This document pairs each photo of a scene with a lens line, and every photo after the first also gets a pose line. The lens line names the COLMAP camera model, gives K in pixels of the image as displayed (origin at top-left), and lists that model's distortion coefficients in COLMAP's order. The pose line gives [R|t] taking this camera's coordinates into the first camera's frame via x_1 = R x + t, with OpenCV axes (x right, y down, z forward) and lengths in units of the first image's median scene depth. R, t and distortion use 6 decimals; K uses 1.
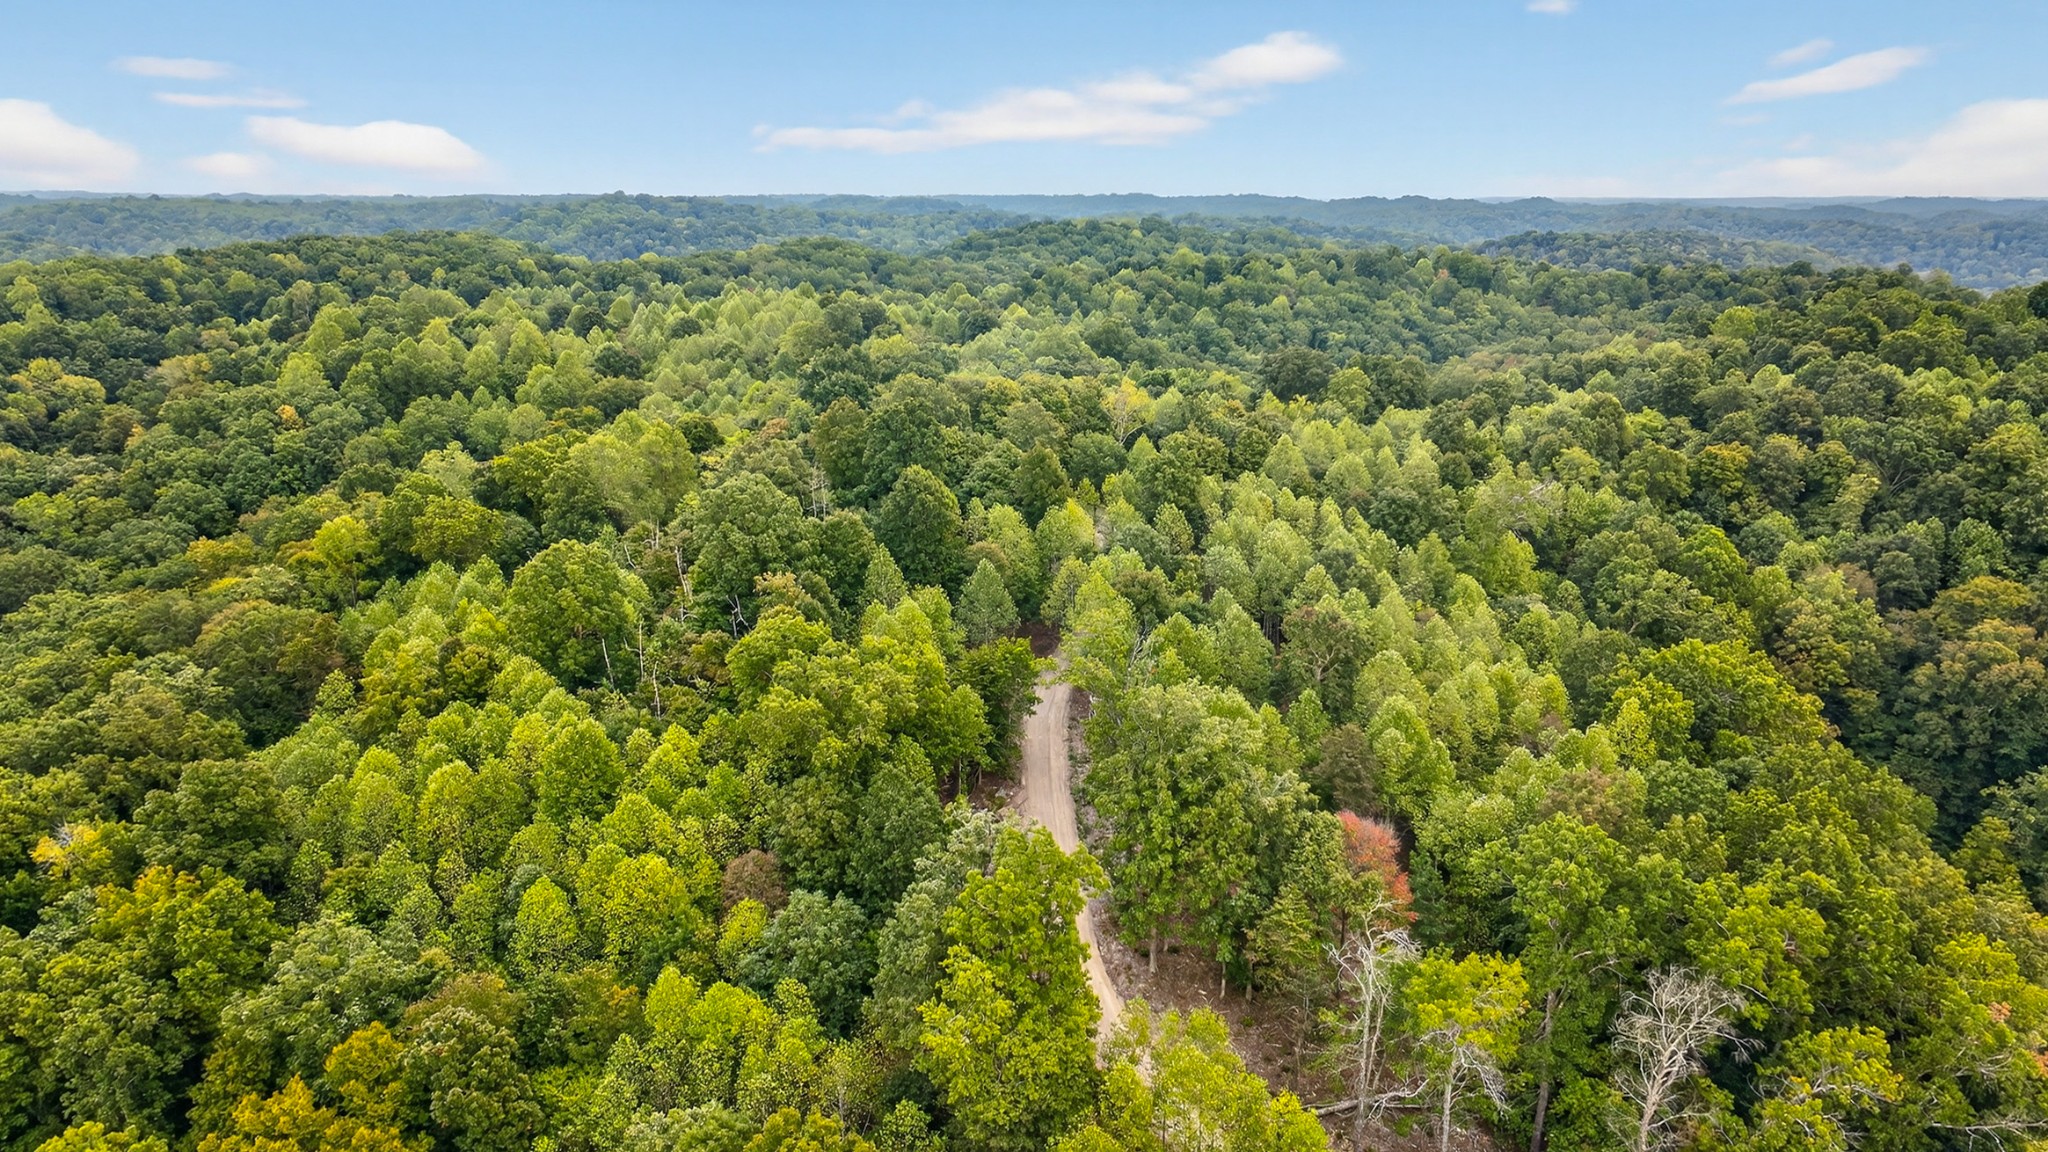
lens RADIAL K [[1401.3, 0, 1021.8], [0, 1401.3, 571.3], [0, 0, 1]] dist [0.025668, -0.006481]
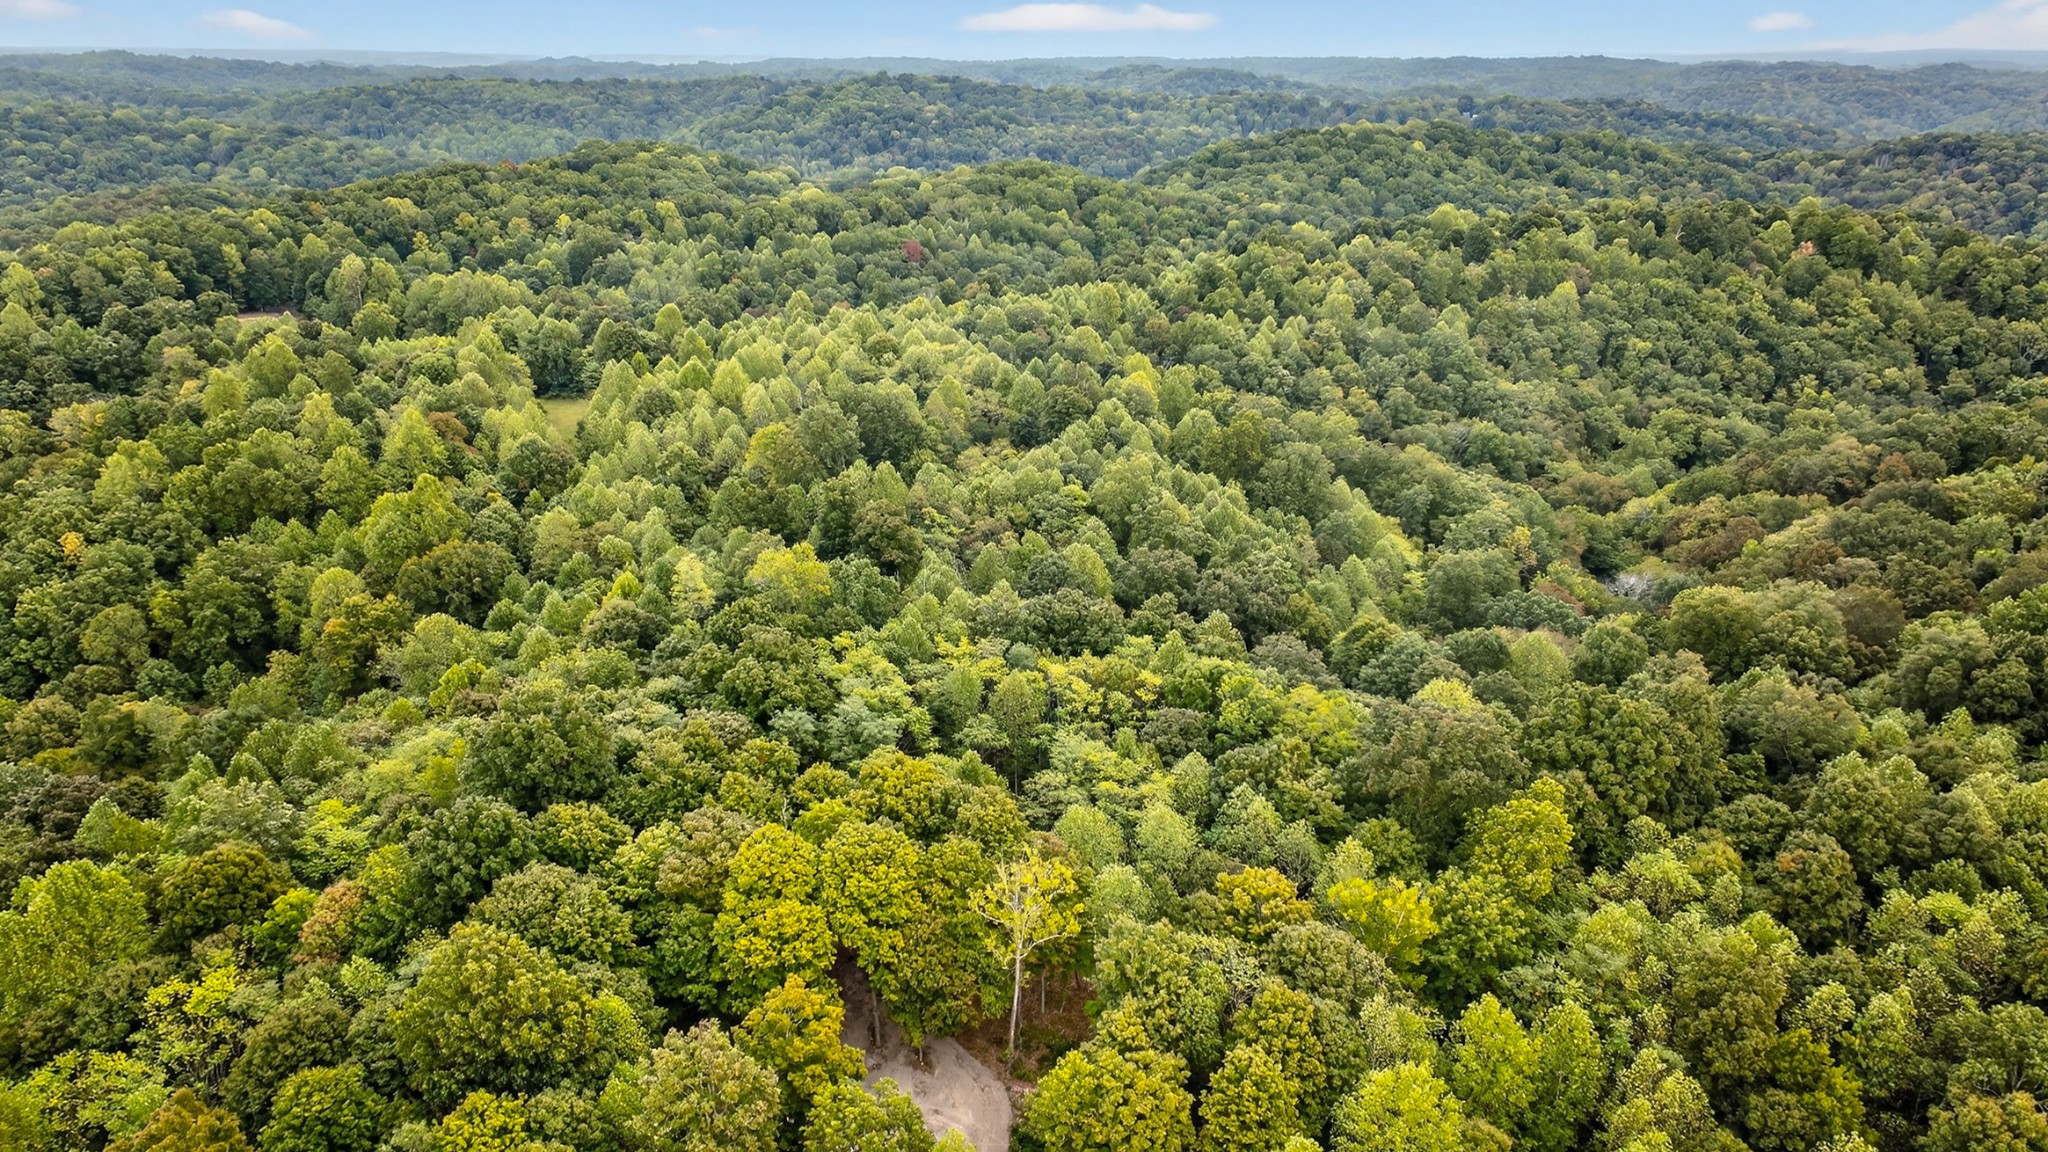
lens RADIAL K [[1401.3, 0, 1021.8], [0, 1401.3, 571.3], [0, 0, 1]] dist [0.025668, -0.006481]
pose [[0.977996, 0.071998, -0.195804, 0.116051], [-0.053517, 0.993737, 0.098098, -0.202249], [0.201640, -0.085460, 0.975724, 0.381850]]
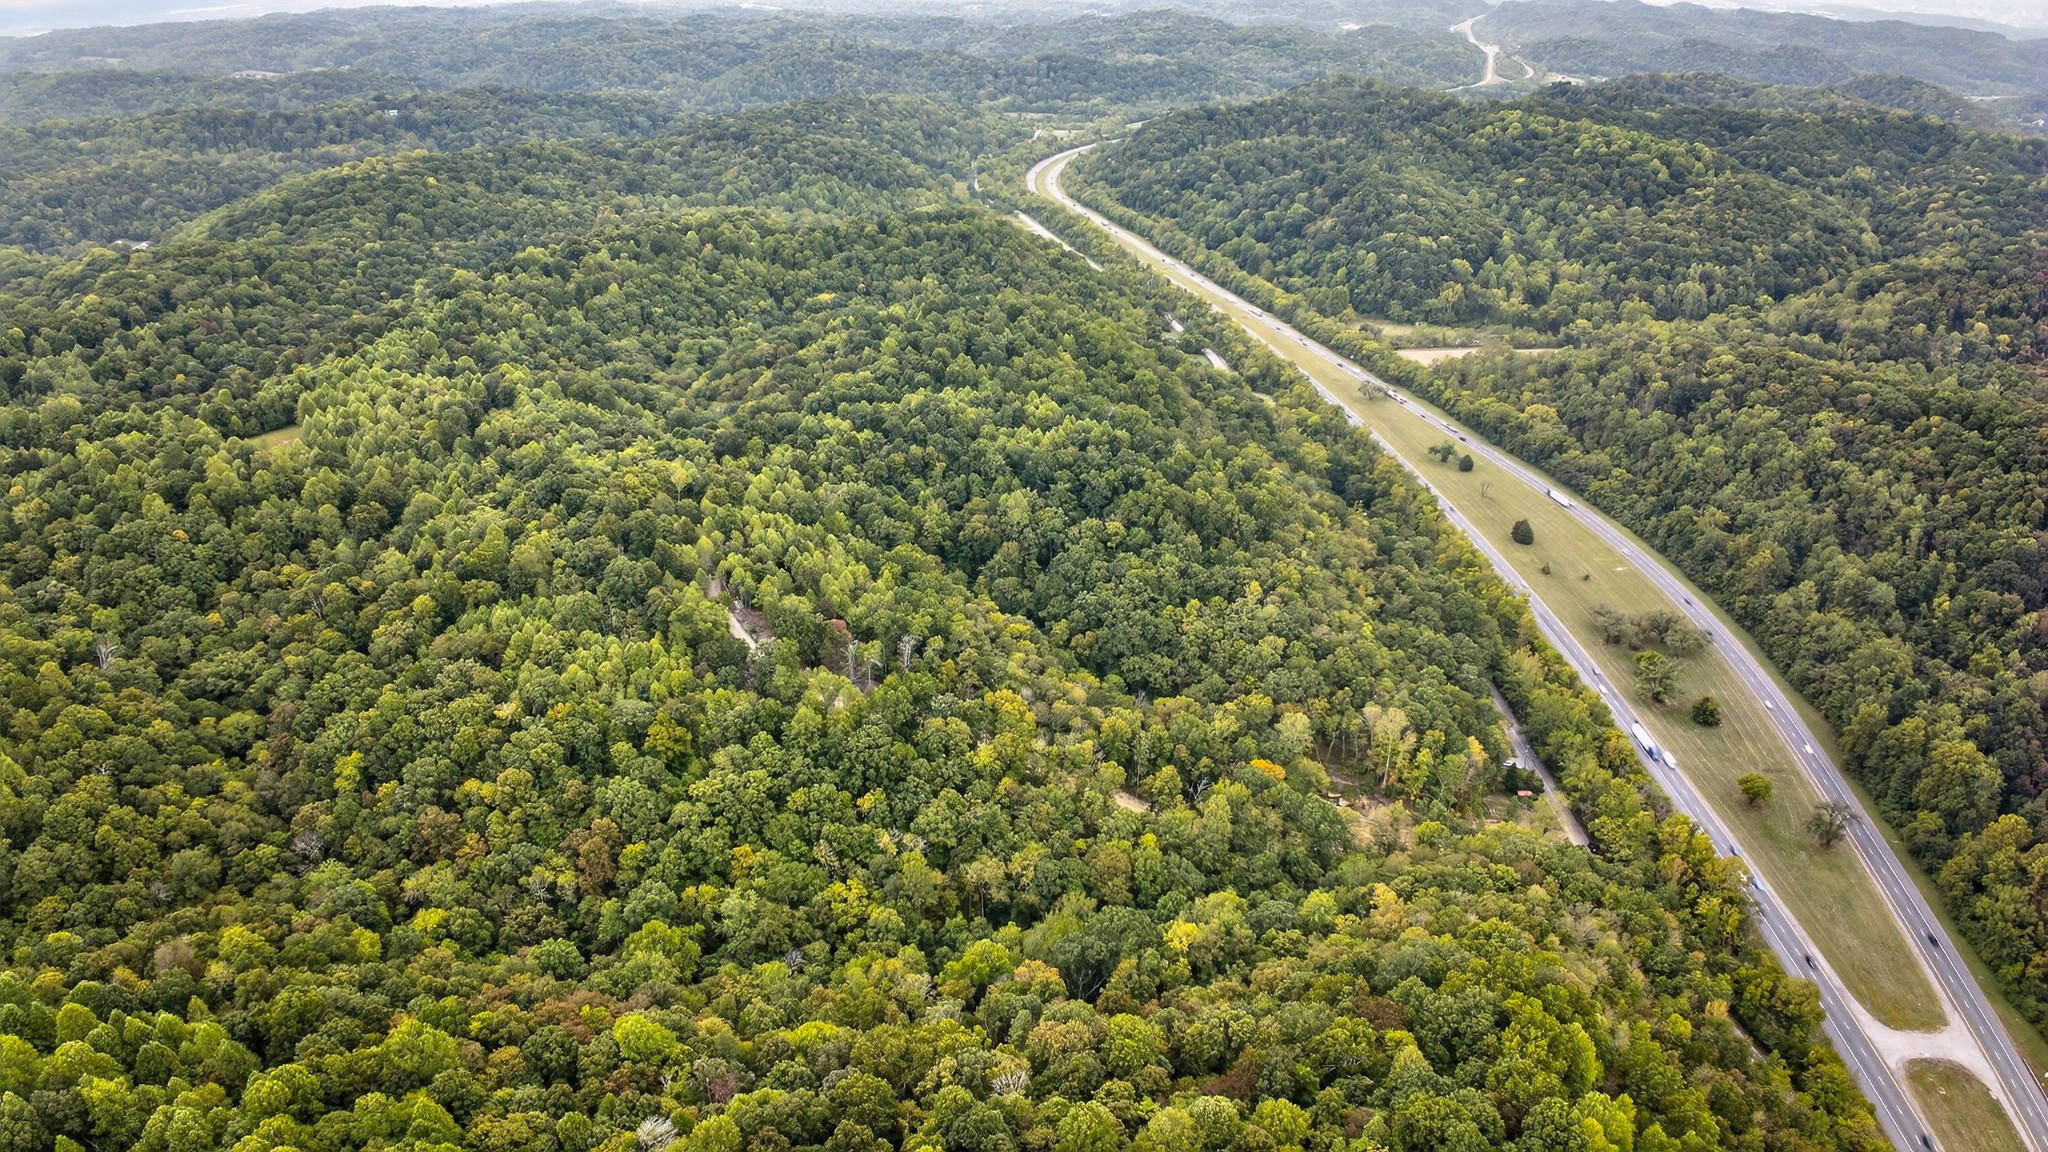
lens RADIAL K [[1423.5, 0, 1024.0], [0, 1423.5, 576.0], [0, 0, 1]] dist [-0.094404, -0.004002]
pose [[0.846879, -0.218758, 0.484706, -0.474990], [0.139173, 0.970876, 0.195014, -0.253928], [-0.513250, -0.097696, 0.852660, -1.049140]]
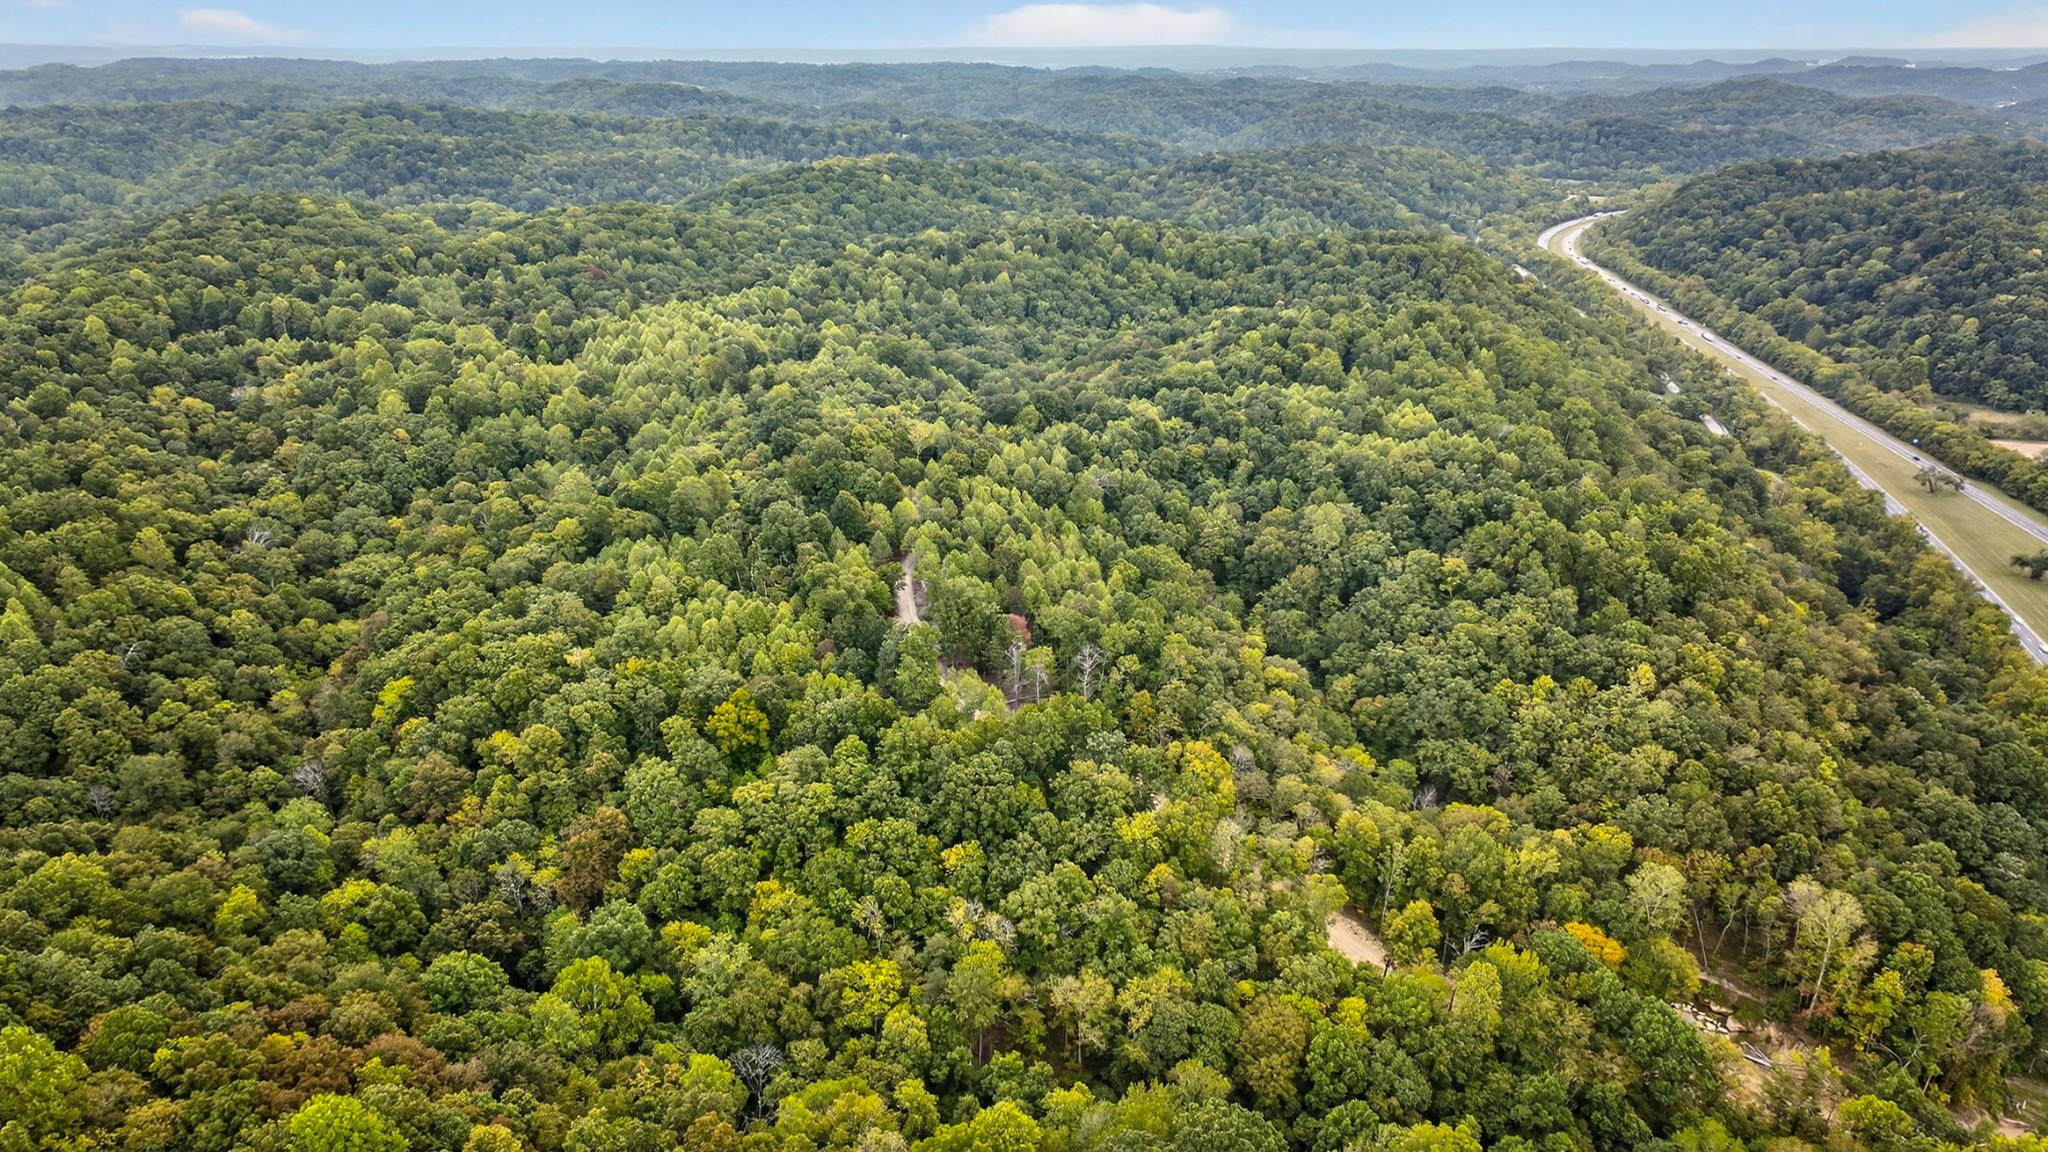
lens RADIAL K [[1392.6, 0, 1021.9], [0, 1392.6, 582.9], [0, 0, 1]] dist [0.024737, -0.007643]
pose [[0.983272, -0.062921, 0.170930, -0.101847], [0.044247, 0.992841, 0.110946, -0.089836], [-0.176687, -0.101527, 0.979017, -0.755160]]
